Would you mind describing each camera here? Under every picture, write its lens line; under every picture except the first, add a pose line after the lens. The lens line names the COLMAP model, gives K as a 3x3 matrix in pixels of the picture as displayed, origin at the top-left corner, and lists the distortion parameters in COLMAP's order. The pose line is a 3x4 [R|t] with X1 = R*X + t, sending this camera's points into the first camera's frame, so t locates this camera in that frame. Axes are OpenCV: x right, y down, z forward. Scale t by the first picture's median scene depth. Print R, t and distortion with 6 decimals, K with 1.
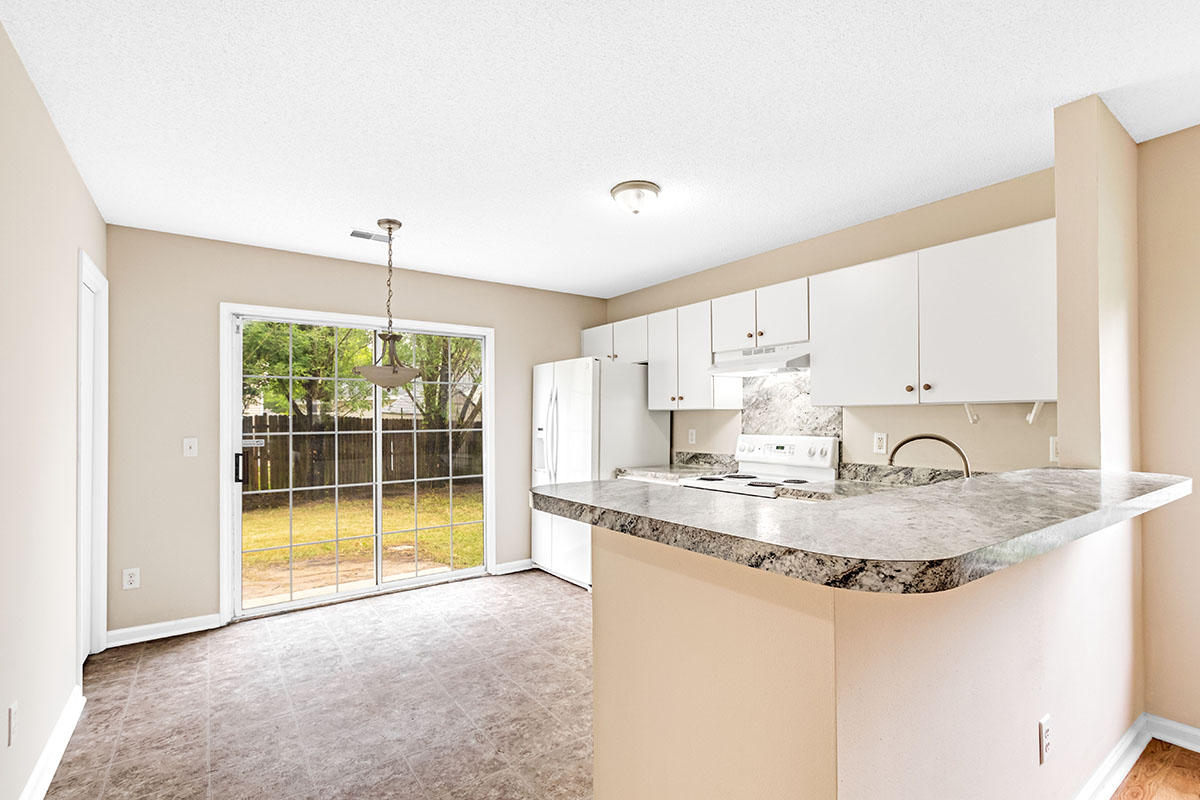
lens RADIAL K [[551.9, 0, 607.3], [0, 551.9, 412.2], [0, 0, 1]] dist [0.002744, -0.003219]
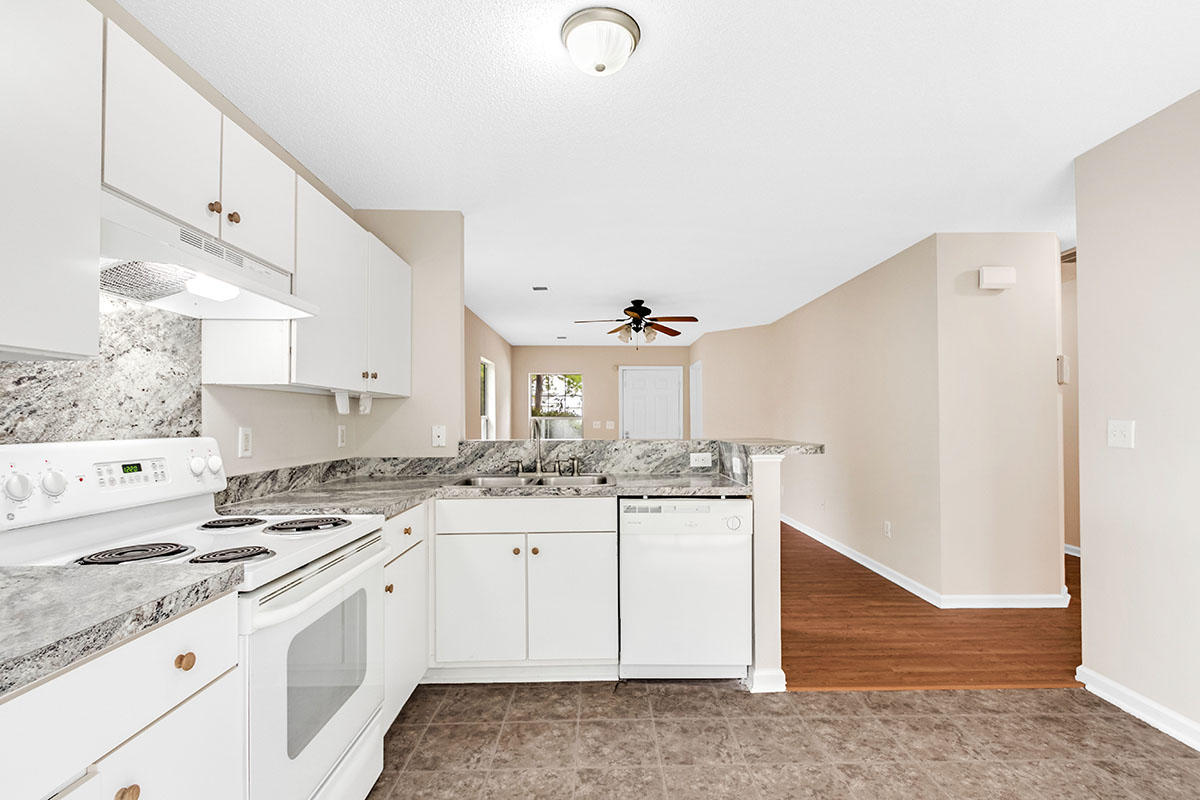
lens RADIAL K [[551.9, 0, 604.2], [0, 551.9, 412.7], [0, 0, 1]] dist [0.002744, -0.003219]
pose [[-0.820746, 0.016717, 0.571049, -0.249972], [0.002243, 0.999658, -0.026040, 0.036438], [-0.571289, -0.020092, -0.820503, 1.242494]]
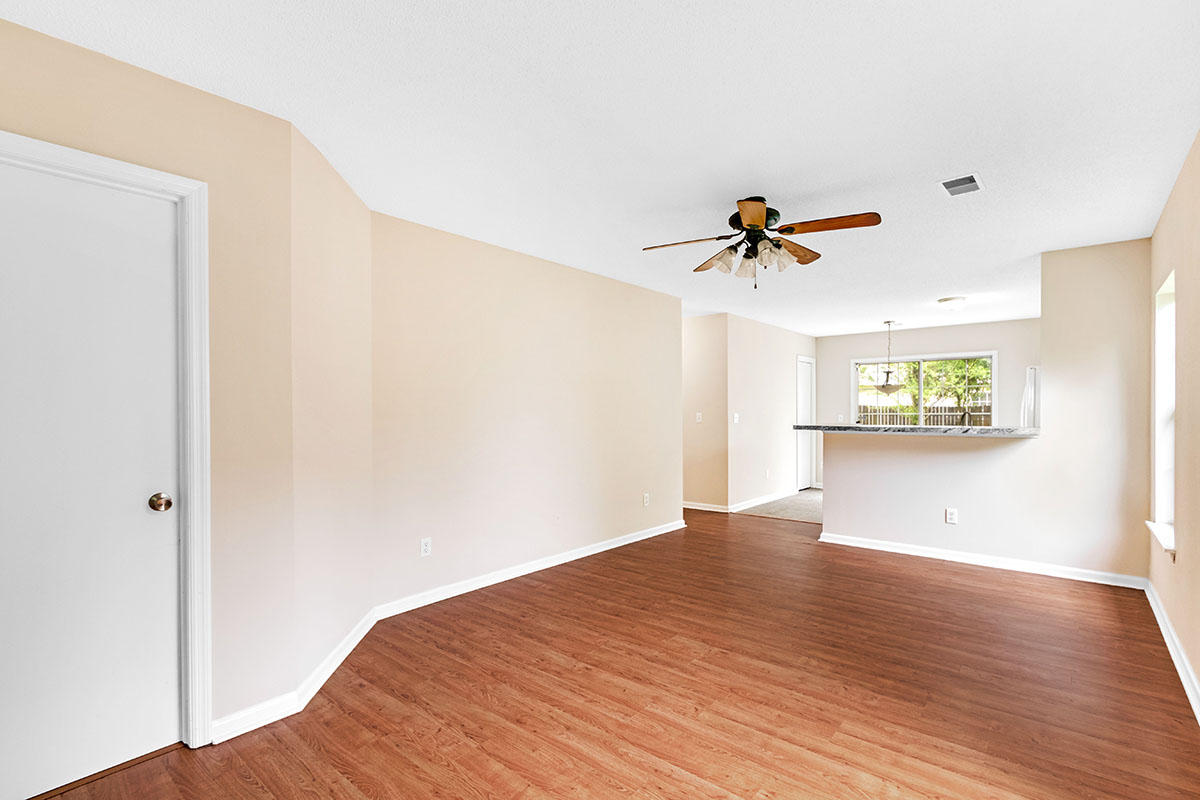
lens RADIAL K [[551.9, 0, 602.8], [0, 551.9, 408.4], [0, 0, 1]] dist [0.002744, -0.003219]
pose [[0.231511, 0.000499, -0.972832, 1.395046], [0.010064, 0.999945, 0.002908, 0.001168], [0.972780, -0.010464, 0.231494, -0.596179]]
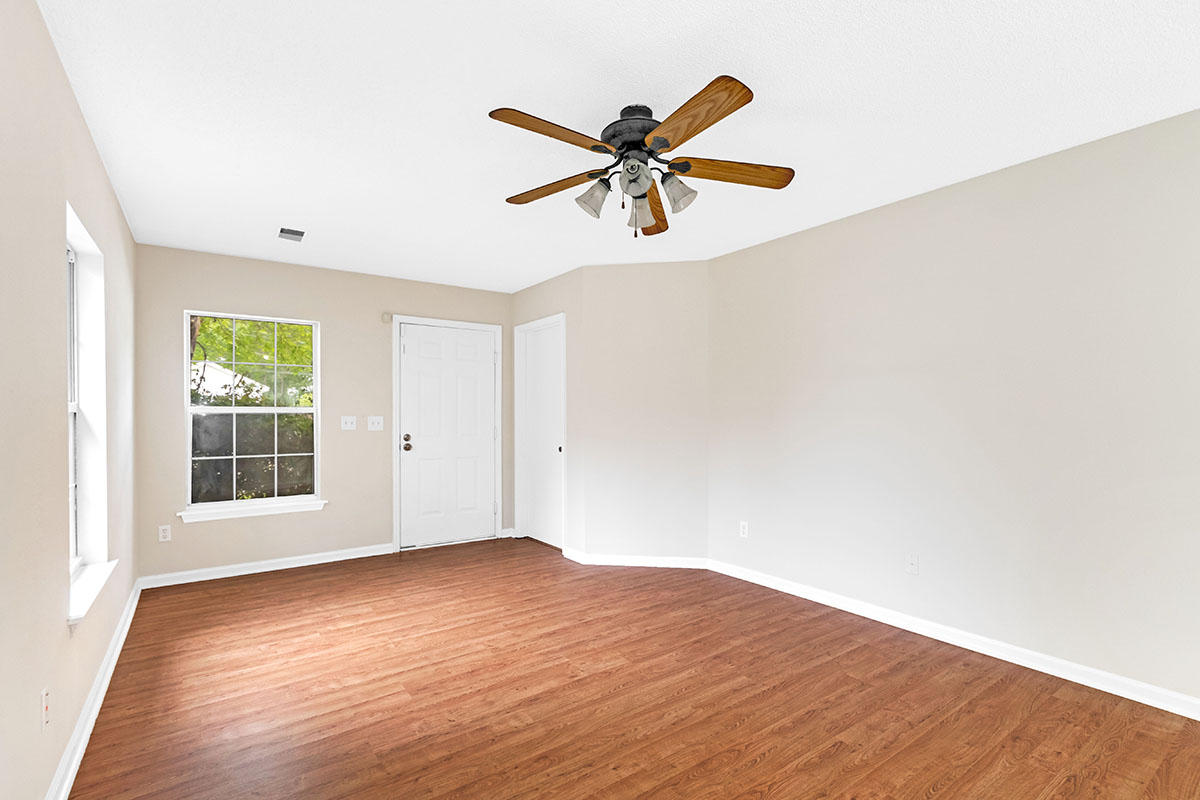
lens RADIAL K [[551.9, 0, 616.0], [0, 551.9, 409.6], [0, 0, 1]] dist [0.002744, -0.003219]
pose [[-0.999939, 0.010617, -0.003064, 0.613526], [0.010654, 0.999869, -0.012224, 0.014236], [0.002934, -0.012256, -0.999921, 0.473447]]
